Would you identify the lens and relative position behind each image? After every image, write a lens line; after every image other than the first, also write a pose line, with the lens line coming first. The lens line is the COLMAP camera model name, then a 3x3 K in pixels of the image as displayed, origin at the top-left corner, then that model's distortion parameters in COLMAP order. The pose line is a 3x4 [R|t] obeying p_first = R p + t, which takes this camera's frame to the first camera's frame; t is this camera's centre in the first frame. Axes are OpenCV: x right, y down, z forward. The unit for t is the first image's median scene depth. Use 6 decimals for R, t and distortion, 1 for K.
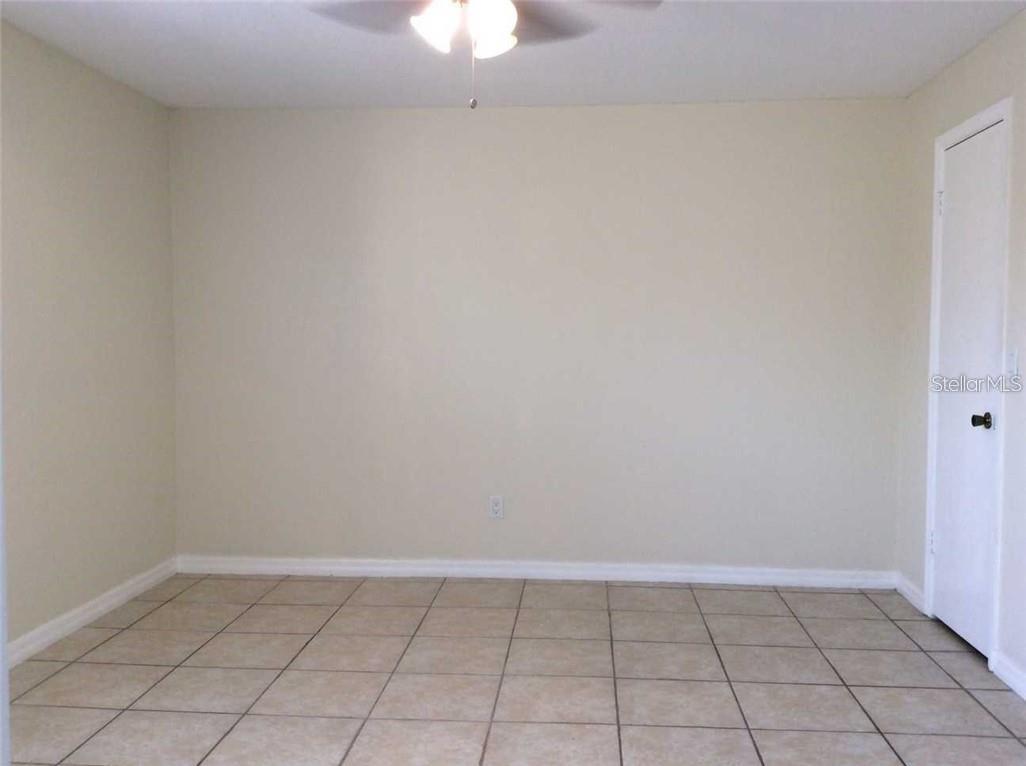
lens RADIAL K [[936.4, 0, 513.5], [0, 936.4, 388.1], [0, 0, 1]] dist [0.176663, -0.348181]
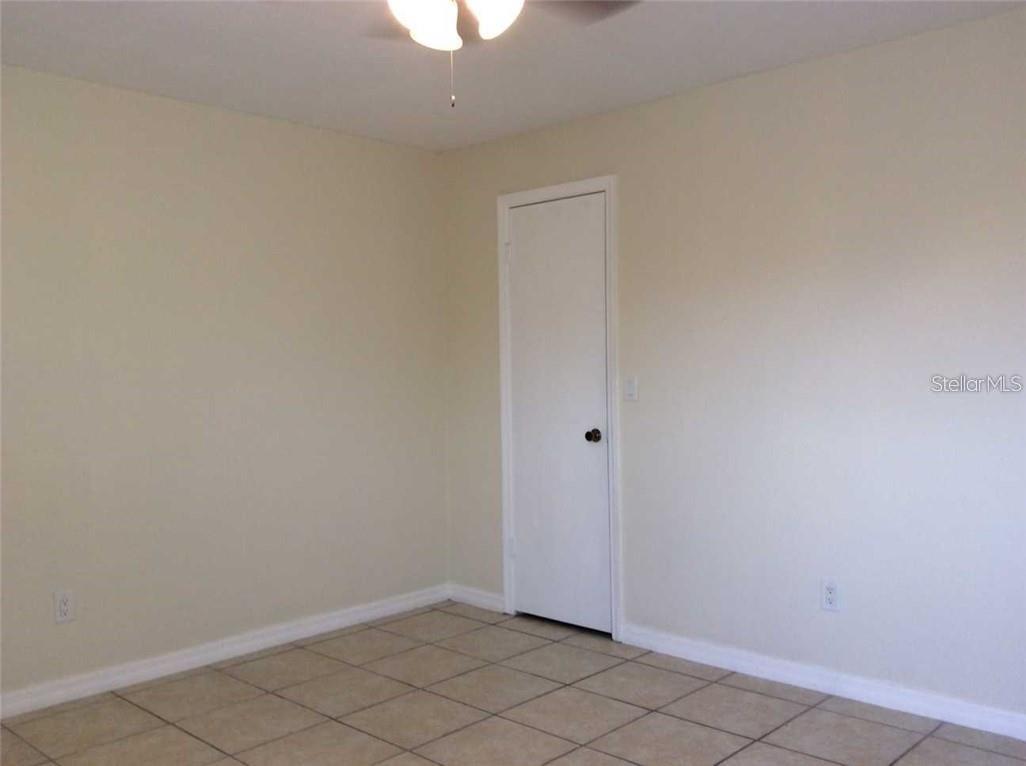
lens RADIAL K [[936.4, 0, 513.5], [0, 936.4, 388.1], [0, 0, 1]] dist [0.176663, -0.348181]
pose [[0.631704, -0.031006, 0.774589, -0.457088], [0.059893, 0.998165, -0.008890, -0.020579], [-0.772893, 0.052008, 0.632402, 0.294311]]
